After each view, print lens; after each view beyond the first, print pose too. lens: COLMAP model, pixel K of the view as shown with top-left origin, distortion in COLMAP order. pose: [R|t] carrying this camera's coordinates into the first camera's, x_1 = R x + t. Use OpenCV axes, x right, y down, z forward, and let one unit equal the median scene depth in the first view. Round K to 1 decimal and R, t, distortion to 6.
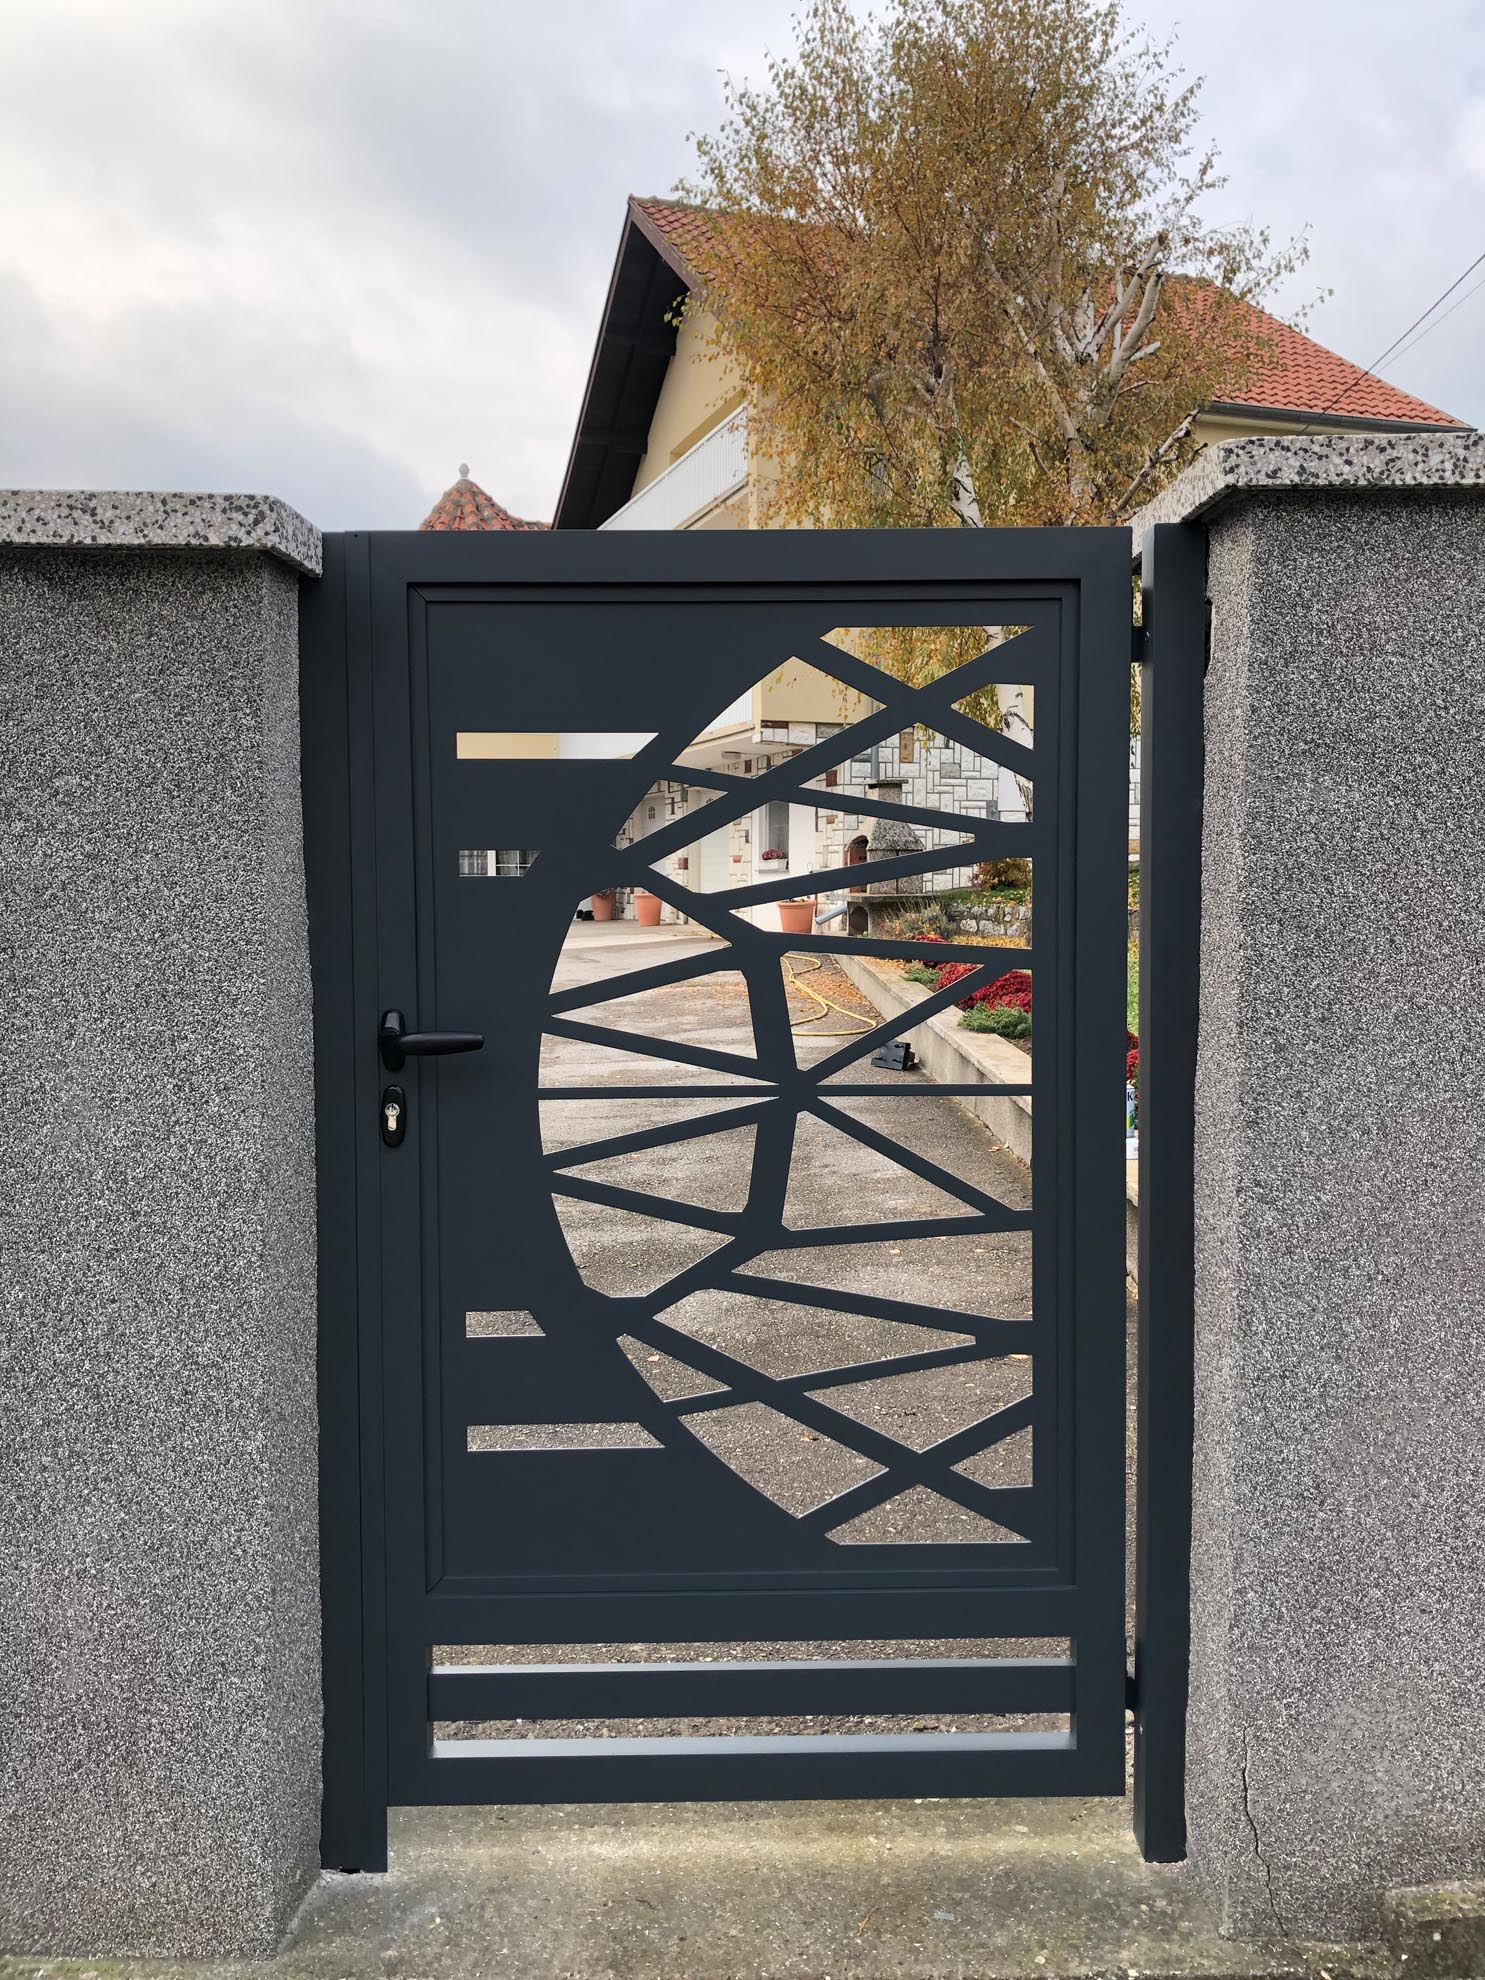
lens RADIAL K [[1621.4, 0, 751.0], [0, 1621.4, 977.8], [0, 0, 1]] dist [0.018817, -0.007114]
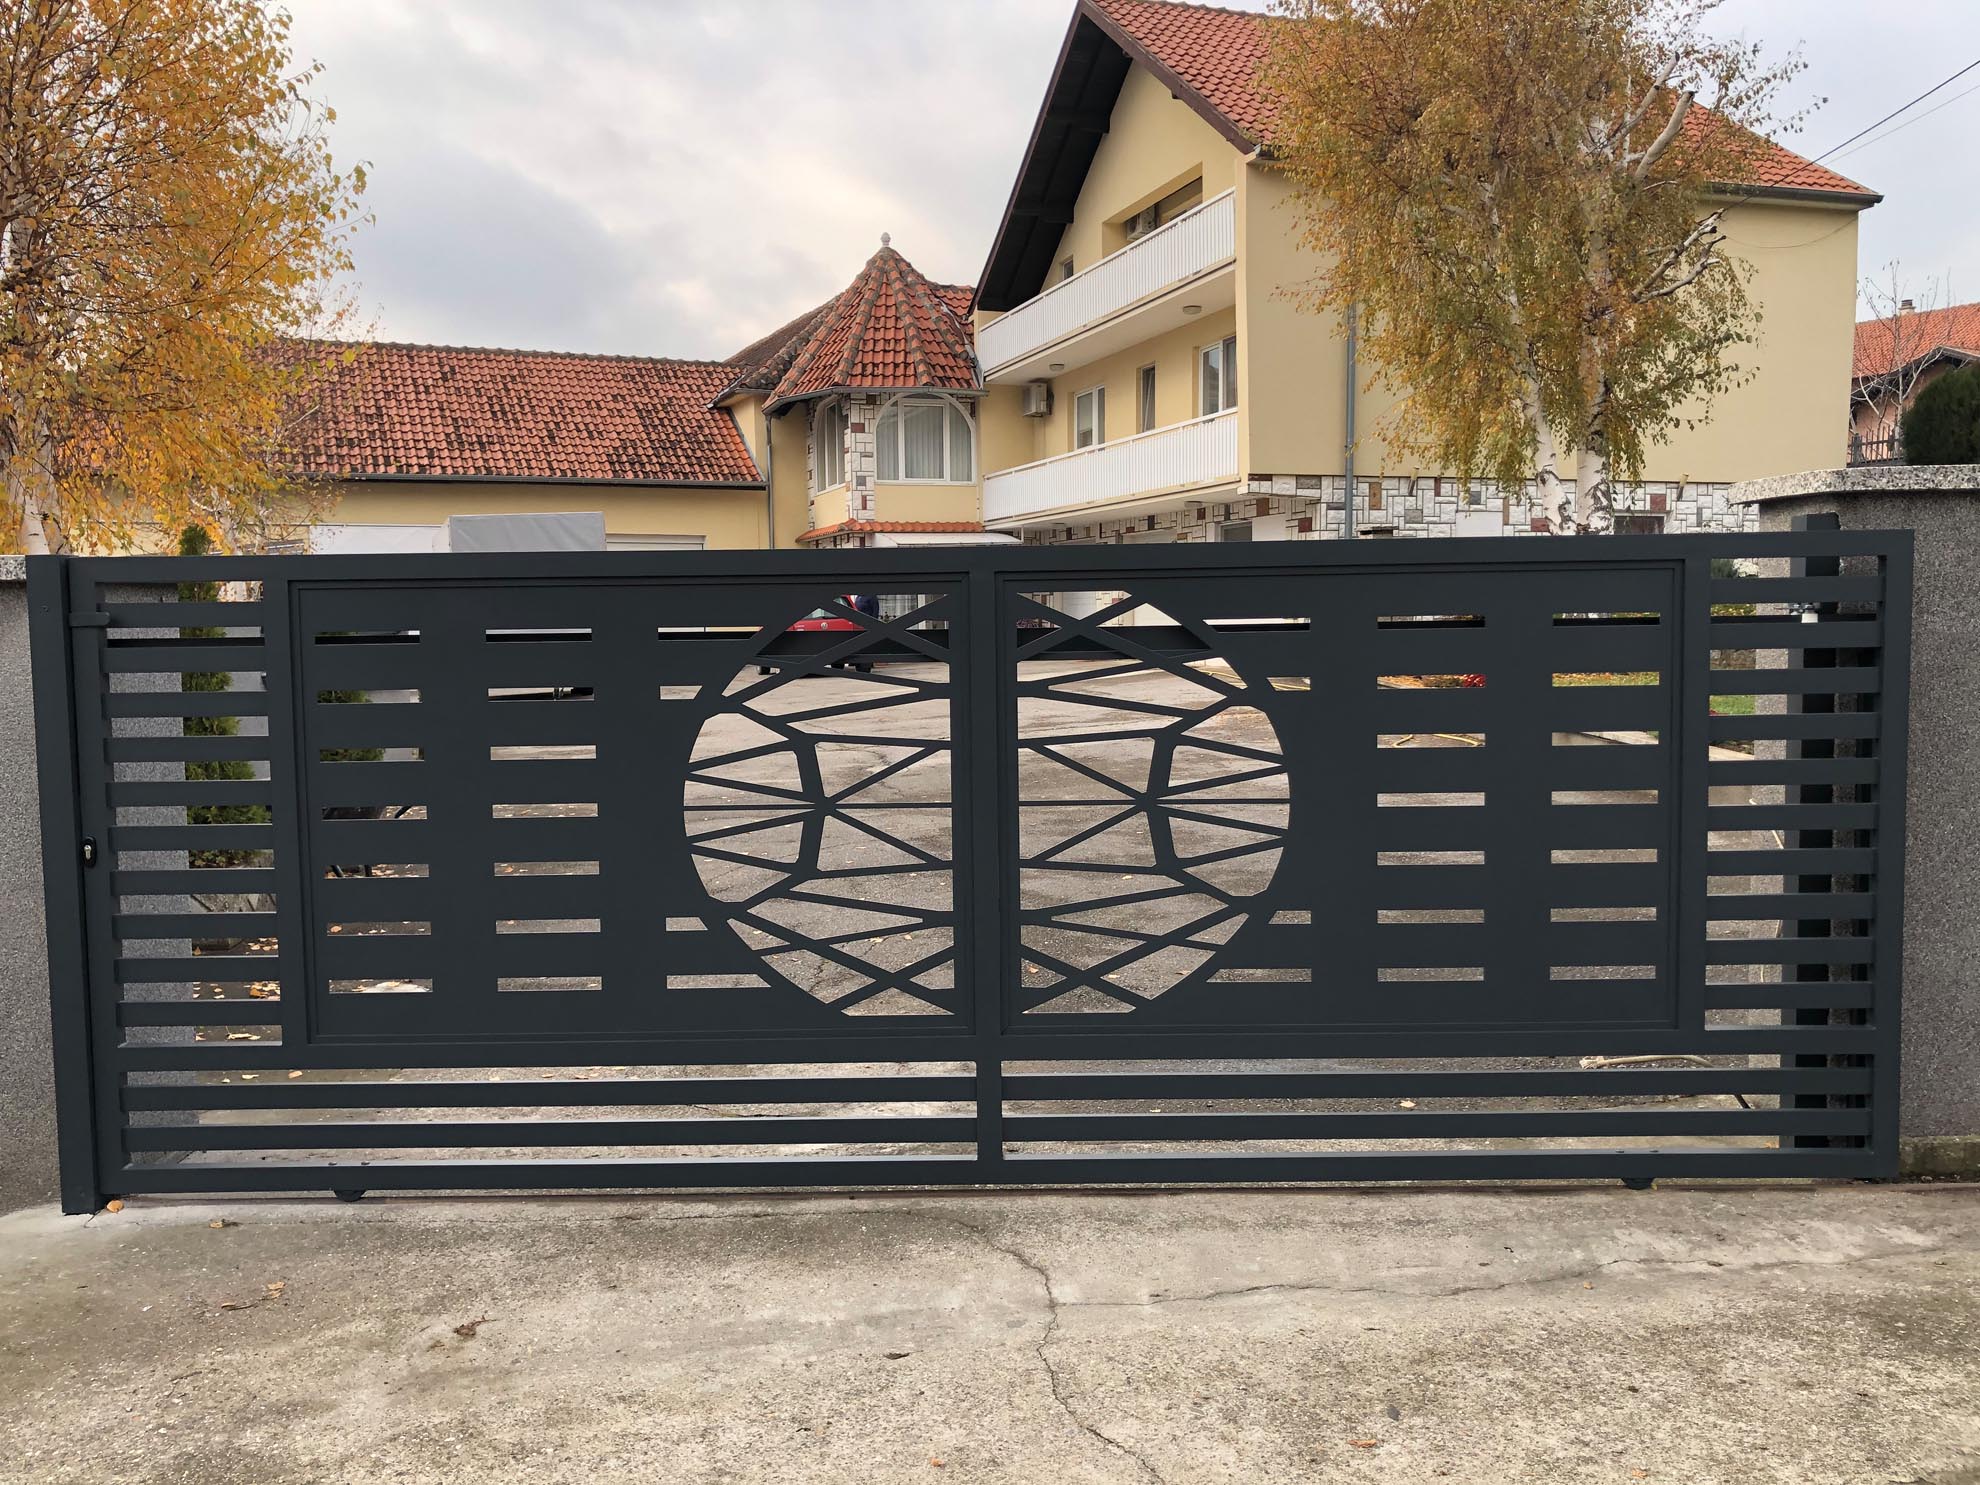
lens RADIAL K [[1603.5, 0, 987.3], [0, 1603.5, 733.2], [0, 0, 1]] dist [0.007780, 0.008093]
pose [[0.999742, -0.010550, -0.020110, -1.557426], [0.010828, 0.999847, 0.013766, 0.022317], [0.019961, -0.013980, 0.999703, -1.089643]]
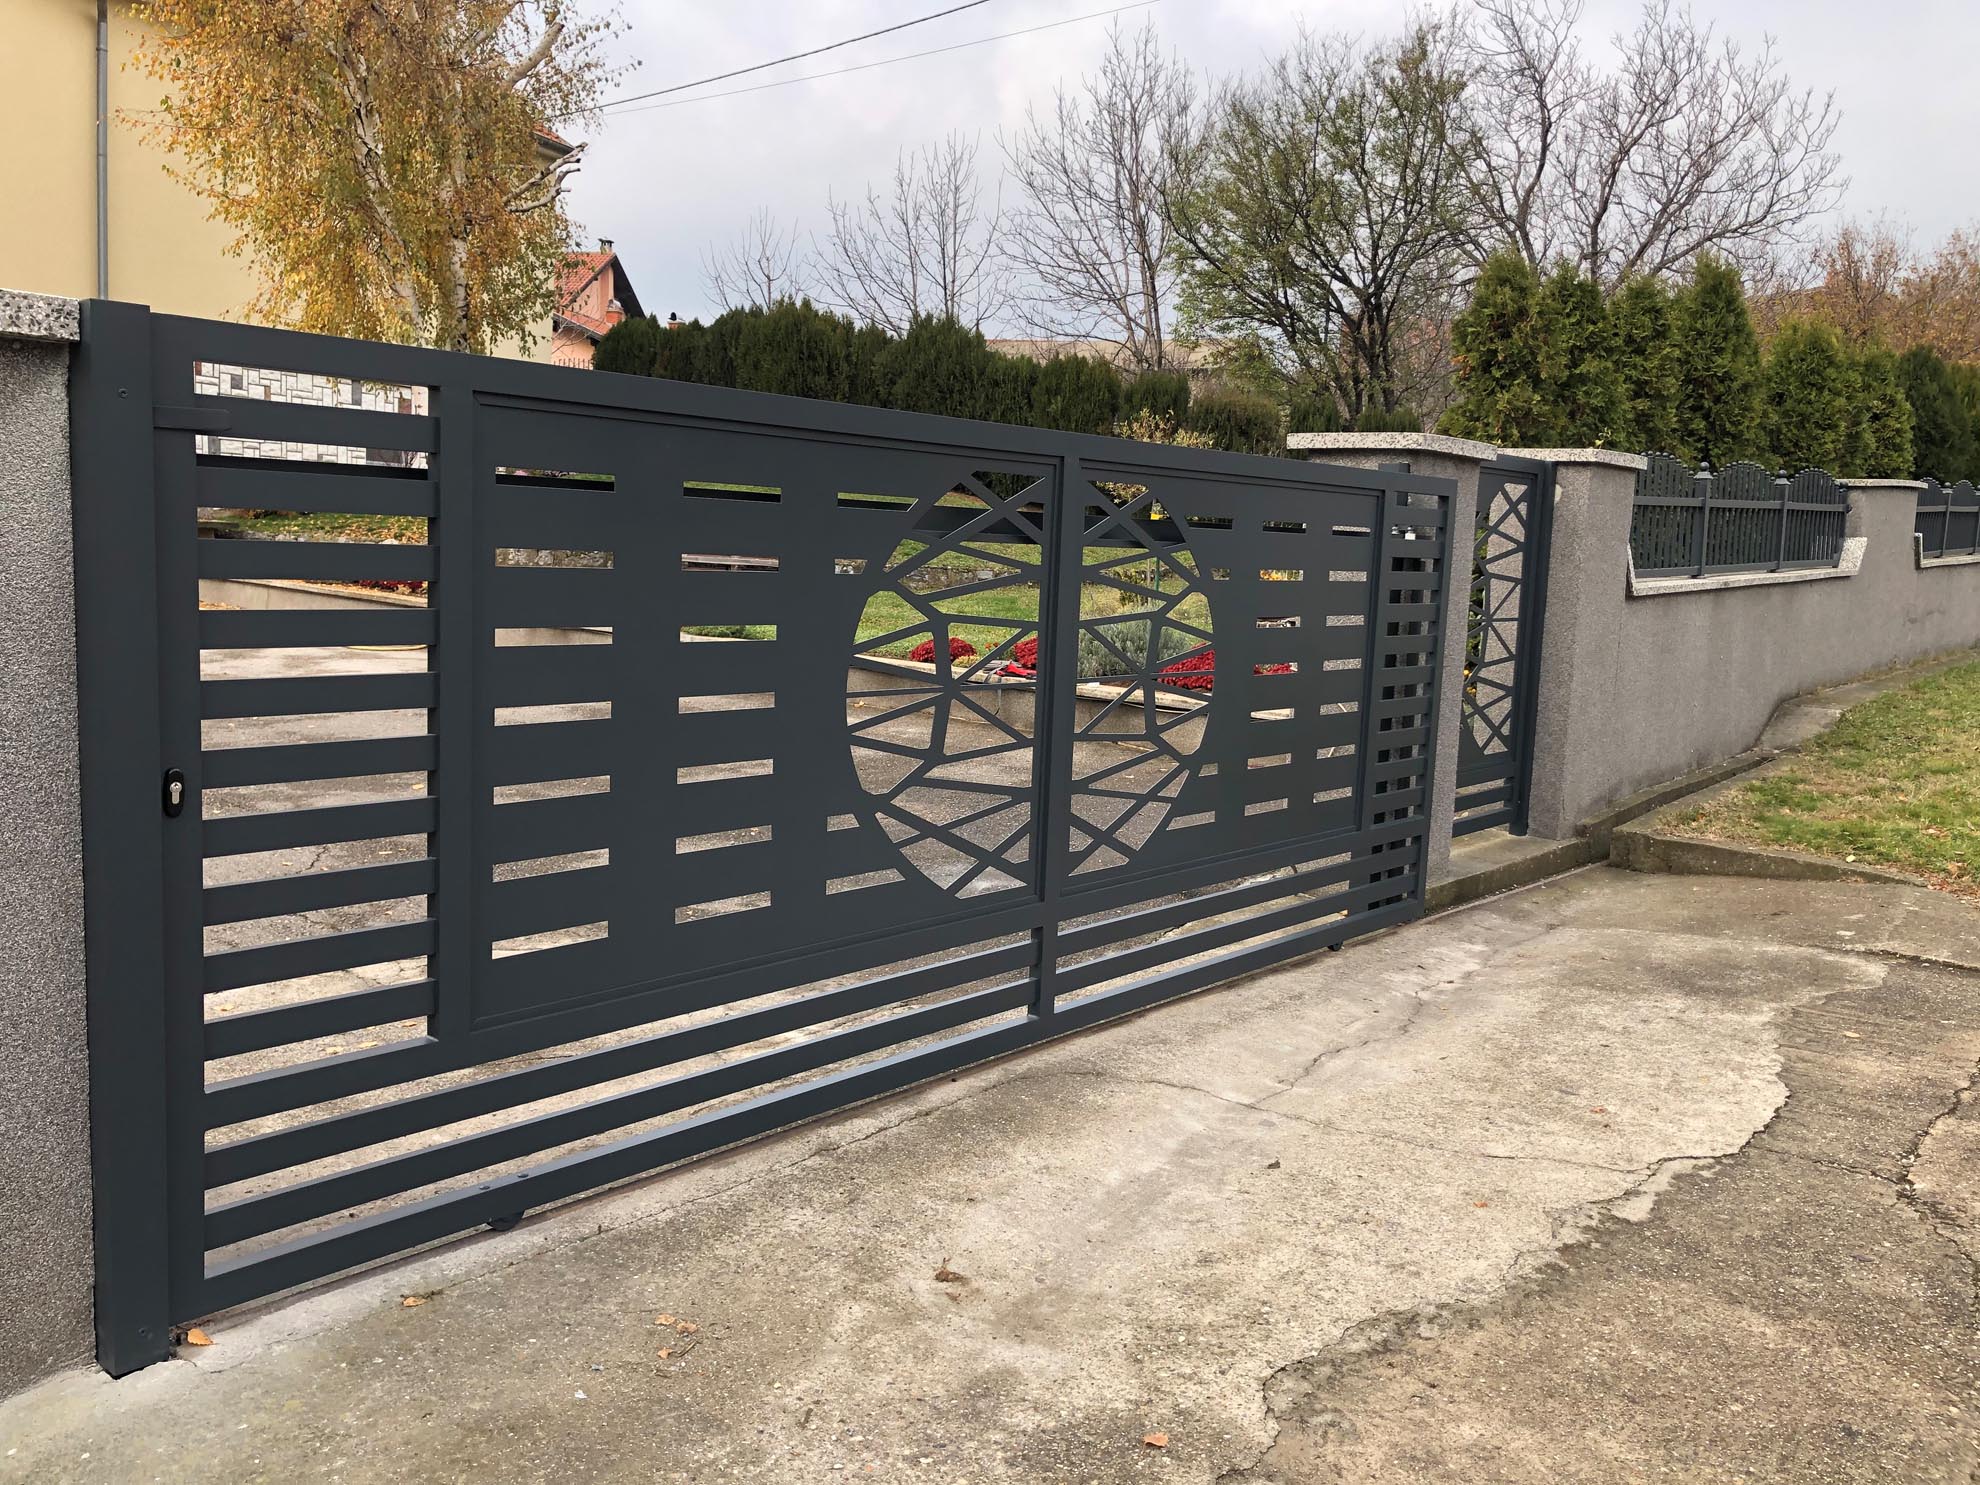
lens RADIAL K [[1596.1, 0, 980.5], [0, 1596.1, 748.1], [0, 0, 1]] dist [0.014651, -0.000232]
pose [[0.662434, -0.065689, 0.746235, -3.188189], [0.000419, 0.996180, 0.087319, 0.042129], [-0.749120, -0.057530, 0.659931, -0.416240]]
